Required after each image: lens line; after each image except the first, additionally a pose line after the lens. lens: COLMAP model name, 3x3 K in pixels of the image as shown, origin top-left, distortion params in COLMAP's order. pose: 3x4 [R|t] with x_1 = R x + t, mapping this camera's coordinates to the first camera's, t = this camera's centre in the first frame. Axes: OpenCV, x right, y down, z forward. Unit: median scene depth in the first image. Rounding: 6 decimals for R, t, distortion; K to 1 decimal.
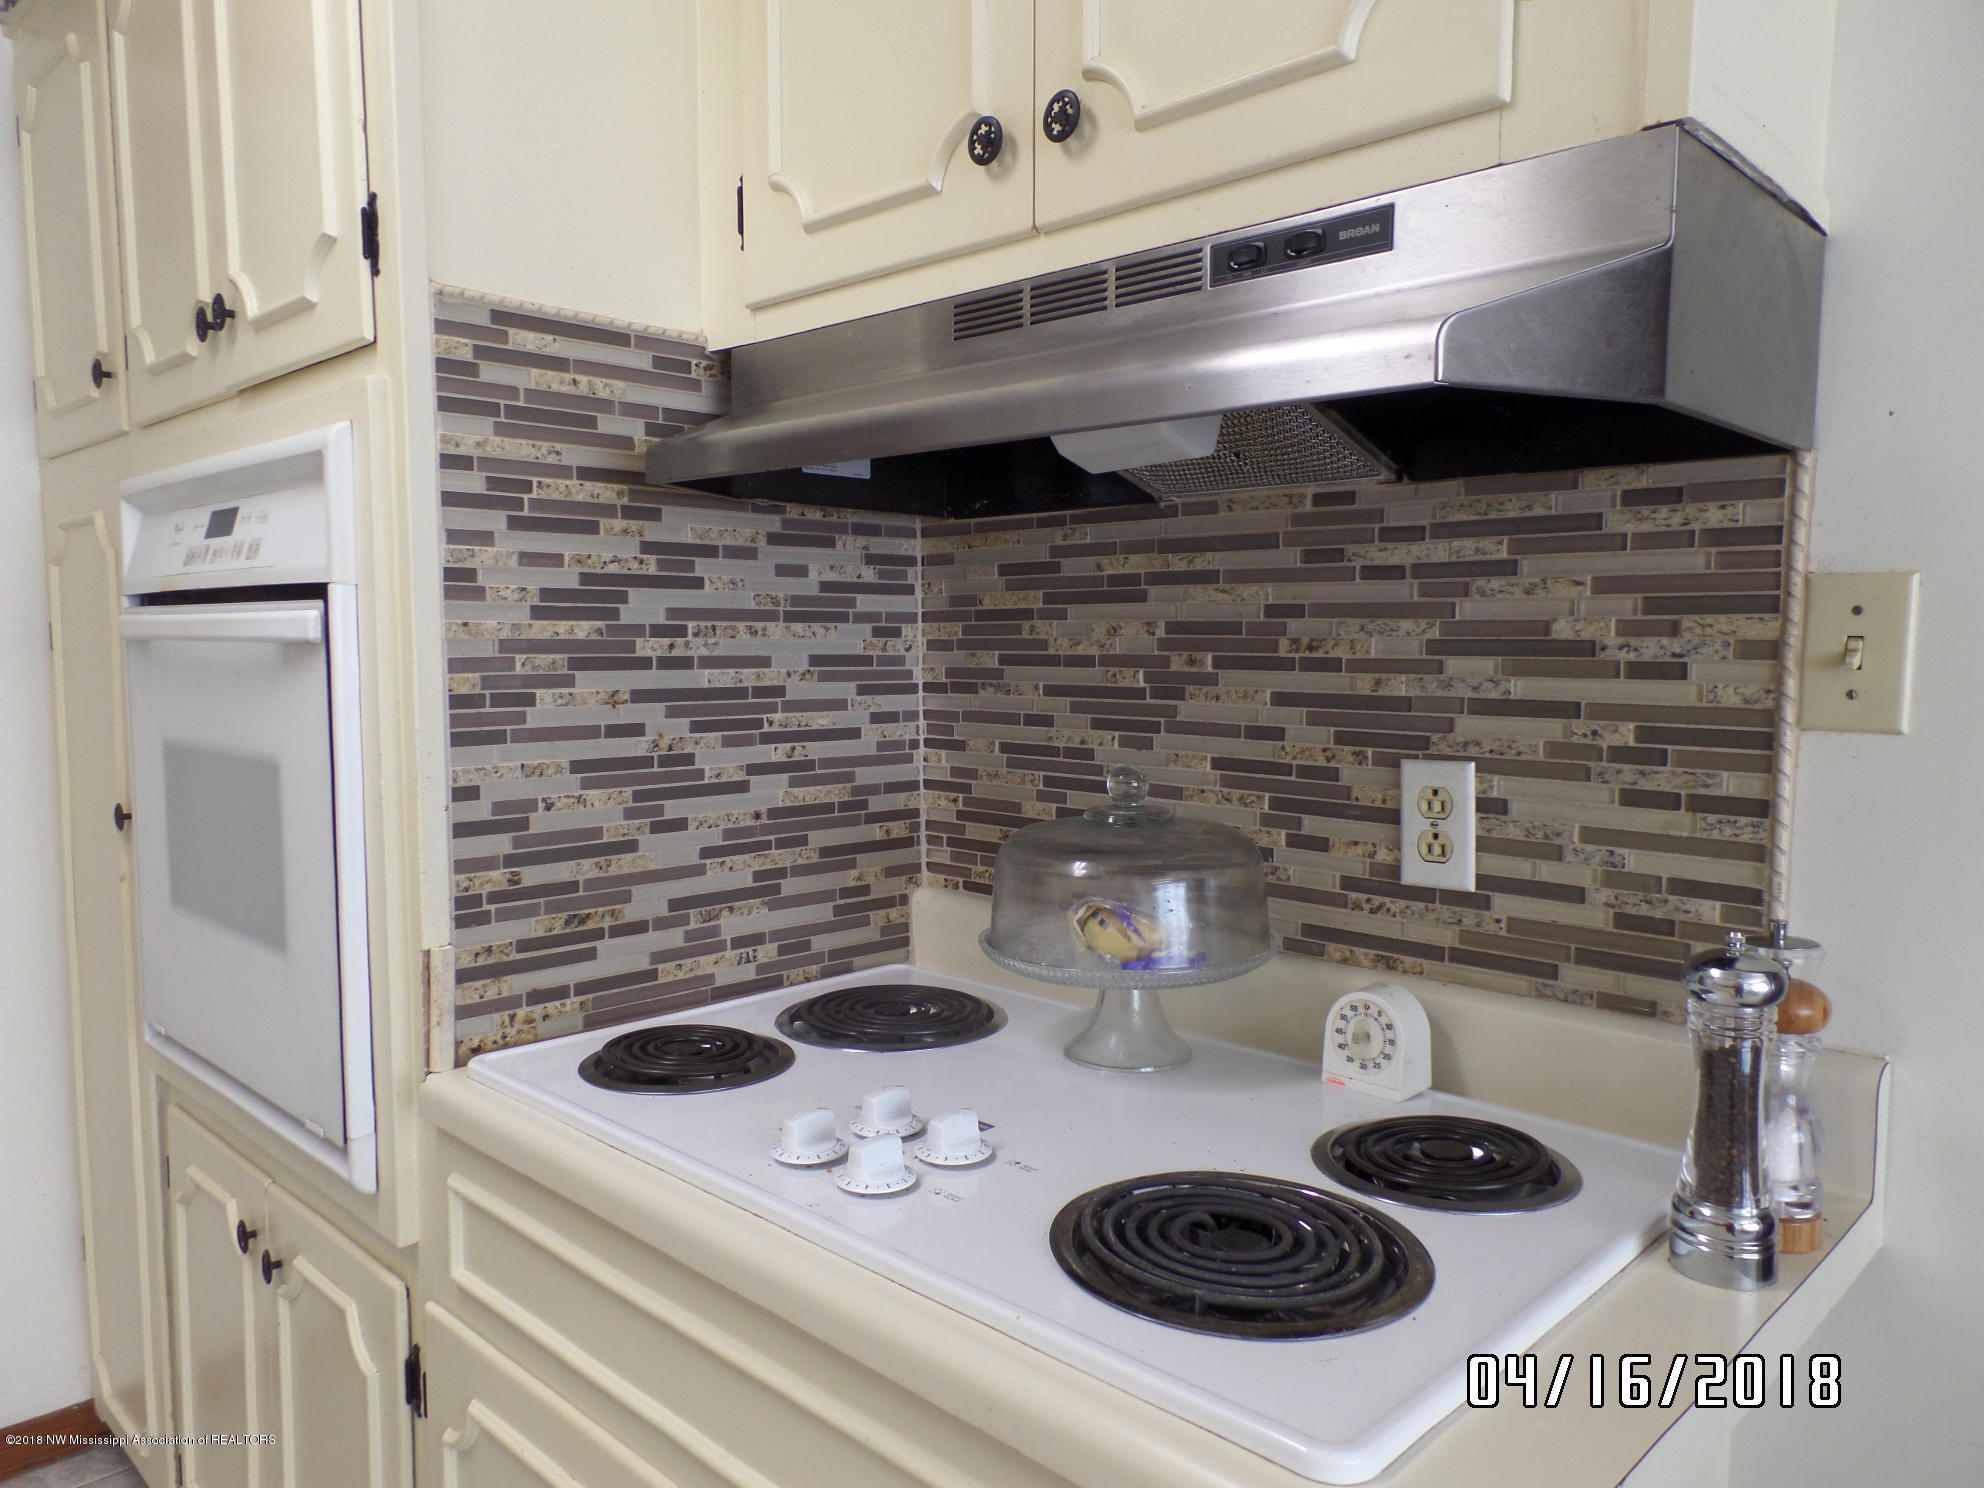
lens RADIAL K [[1390.2, 0, 997.2], [0, 1390.2, 746.8], [0, 0, 1]] dist [0.017114, 0.008589]
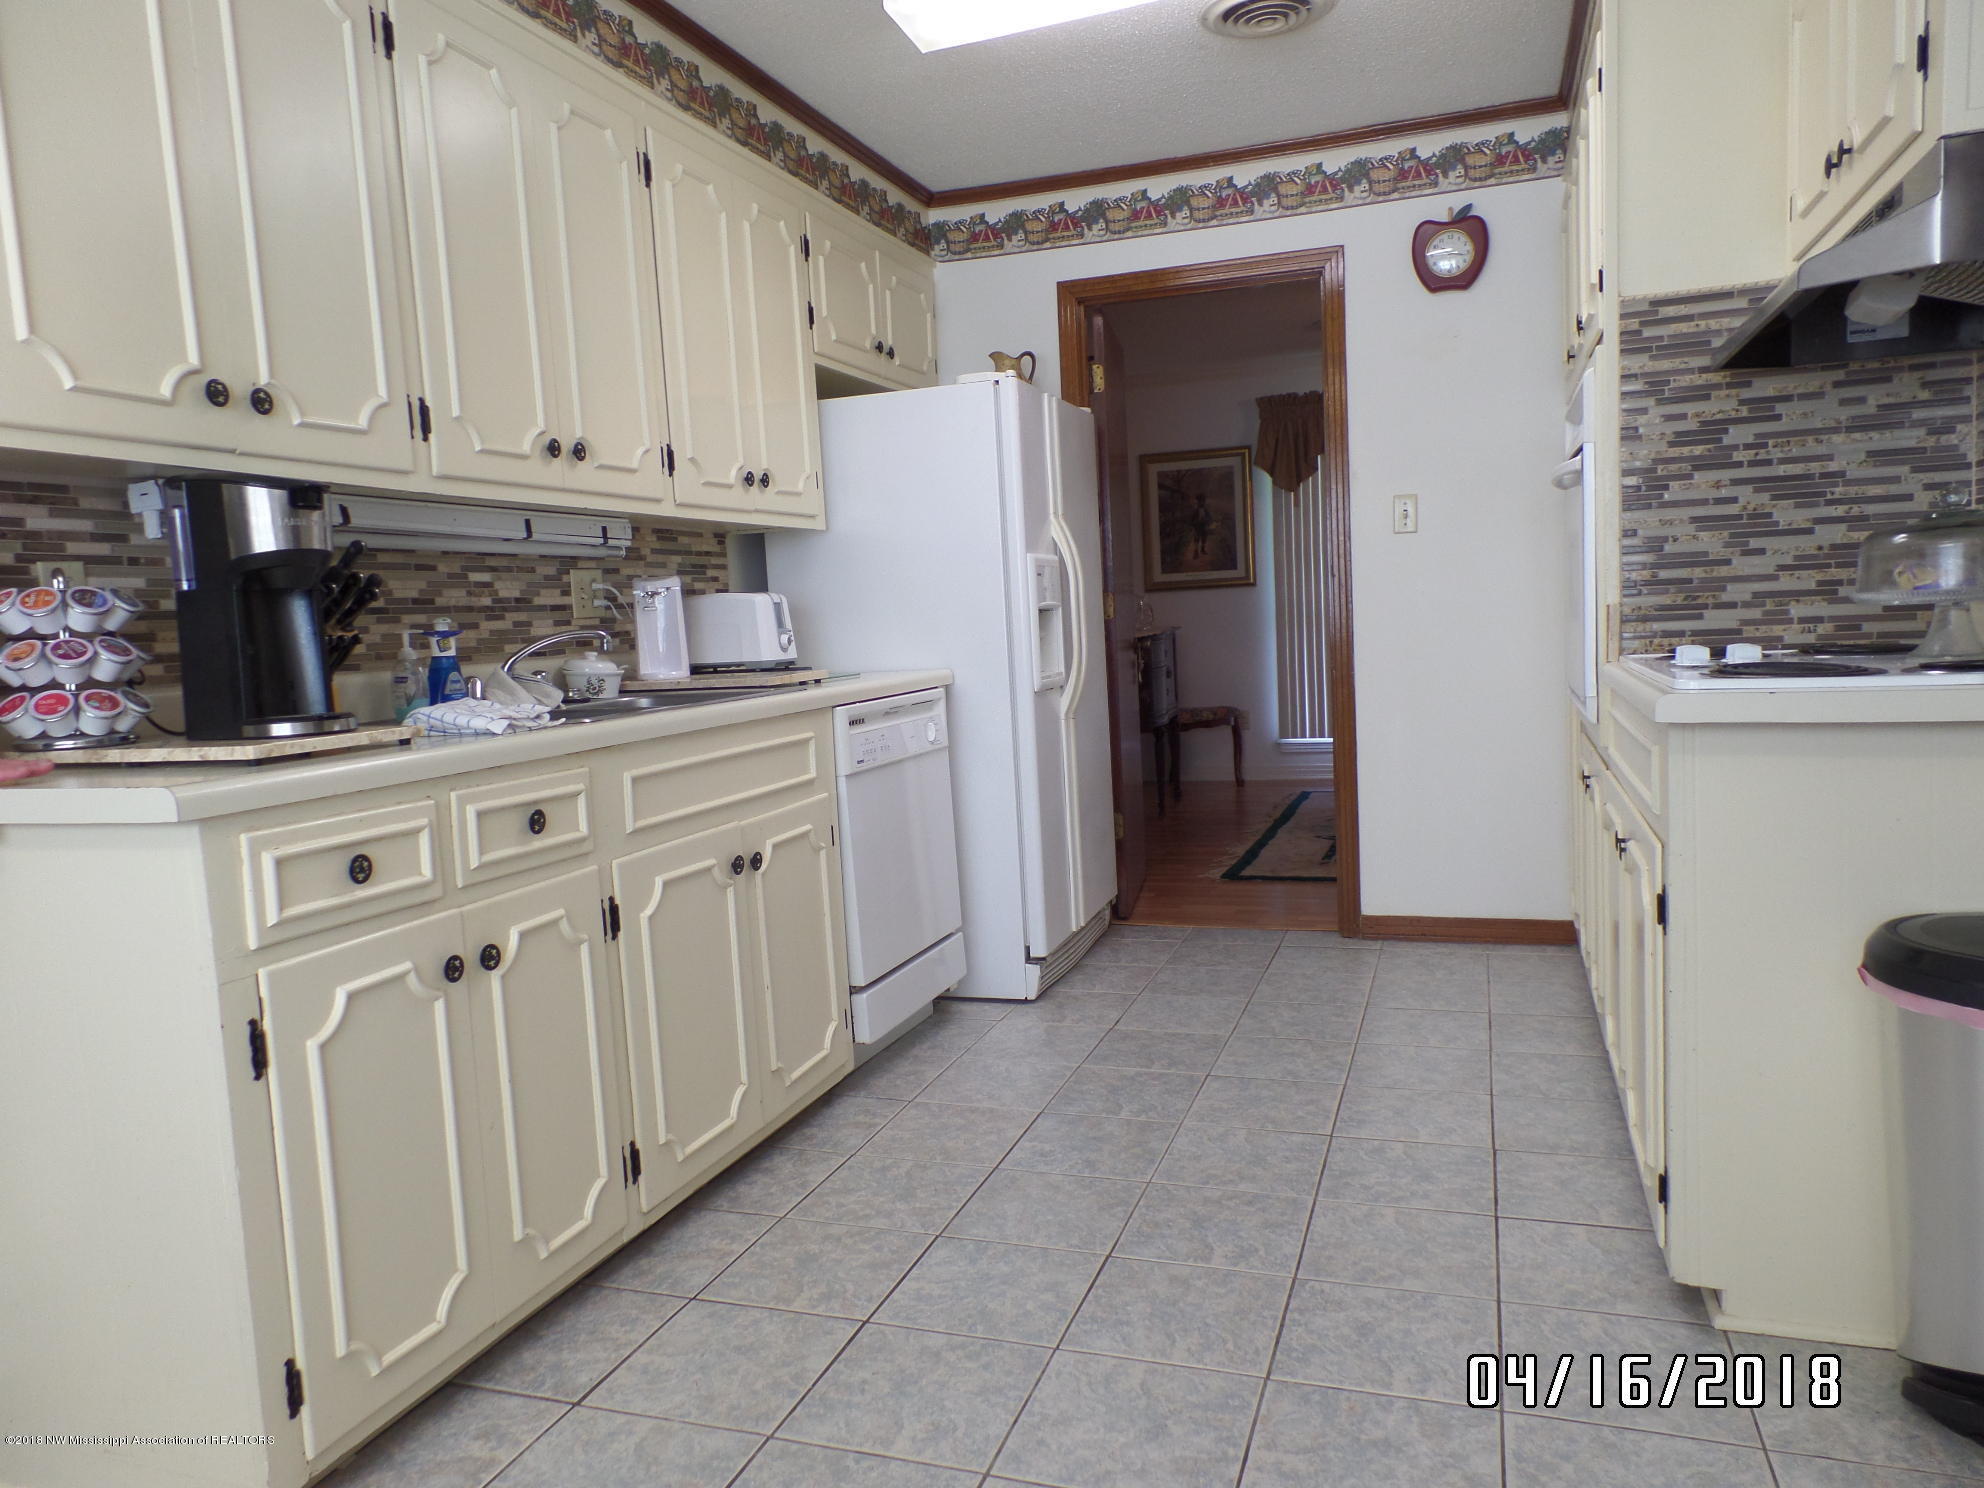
lens RADIAL K [[1390.2, 0, 992.9], [0, 1390.2, 748.9], [0, 0, 1]] dist [0.017114, 0.008589]
pose [[0.425331, 0.064637, -0.902727, 1.047069], [-0.019923, 0.997873, 0.062062, 0.225844], [0.904819, -0.008412, 0.425714, -0.726060]]
